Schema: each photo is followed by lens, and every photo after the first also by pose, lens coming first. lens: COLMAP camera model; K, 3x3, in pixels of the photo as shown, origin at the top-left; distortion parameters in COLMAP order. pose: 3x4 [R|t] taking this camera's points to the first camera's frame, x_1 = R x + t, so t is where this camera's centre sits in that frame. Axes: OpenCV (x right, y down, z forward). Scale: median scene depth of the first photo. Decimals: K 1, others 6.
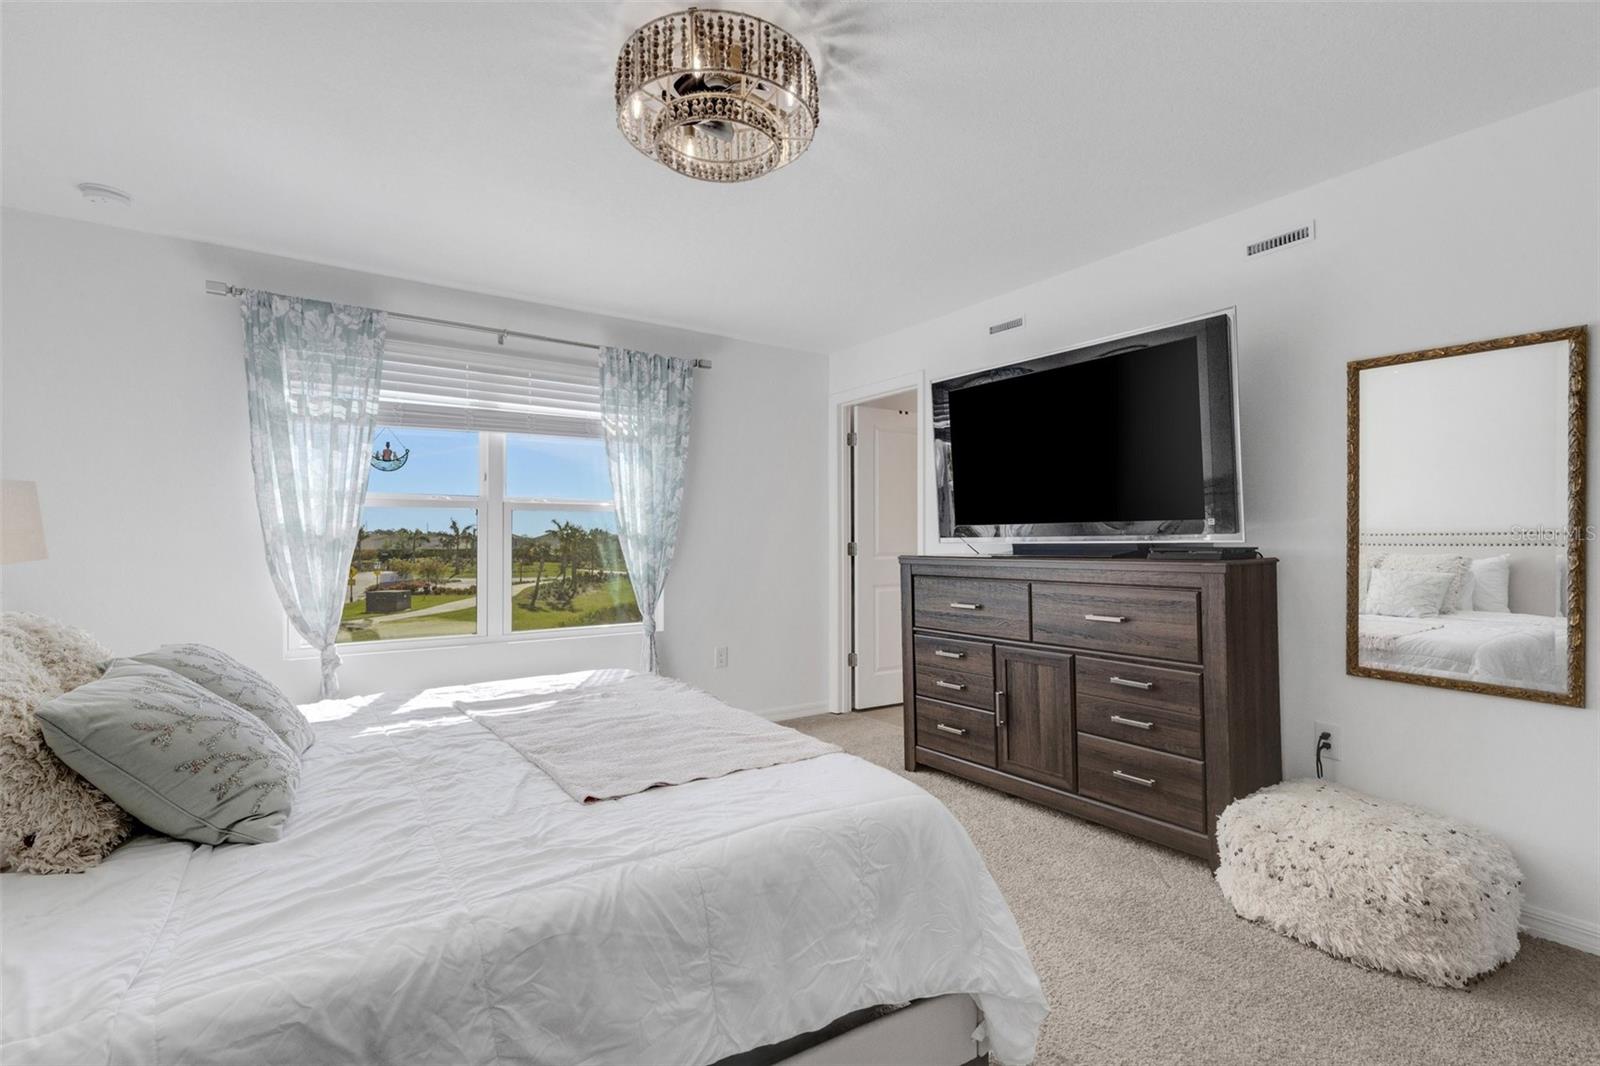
lens RADIAL K [[740.4, 0, 804.5], [0, 740.4, 530.0], [0, 0, 1]] dist [-0.005410, -0.000427]
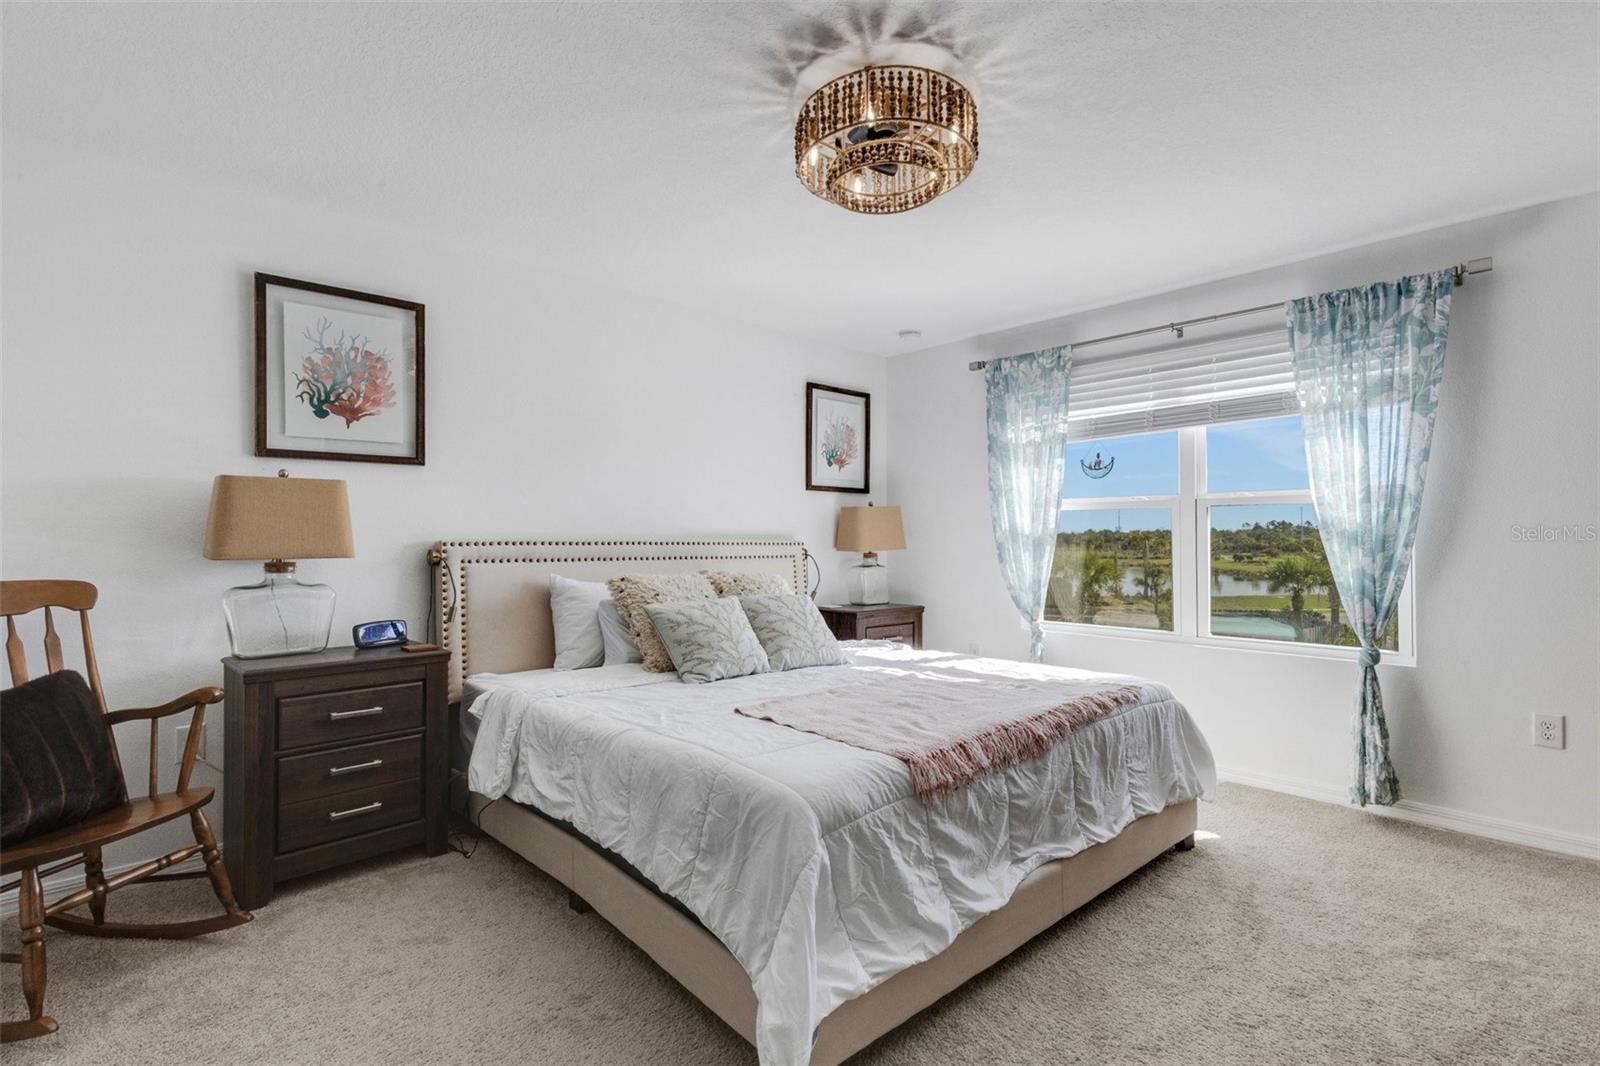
lens RADIAL K [[740.4, 0, 799.2], [0, 740.4, 537.9], [0, 0, 1]] dist [-0.005410, -0.000427]
pose [[0.131924, -0.002167, -0.991257, 0.547260], [0.018149, 0.999835, 0.000229, 0.004446], [0.991094, -0.018021, 0.131941, 0.410749]]
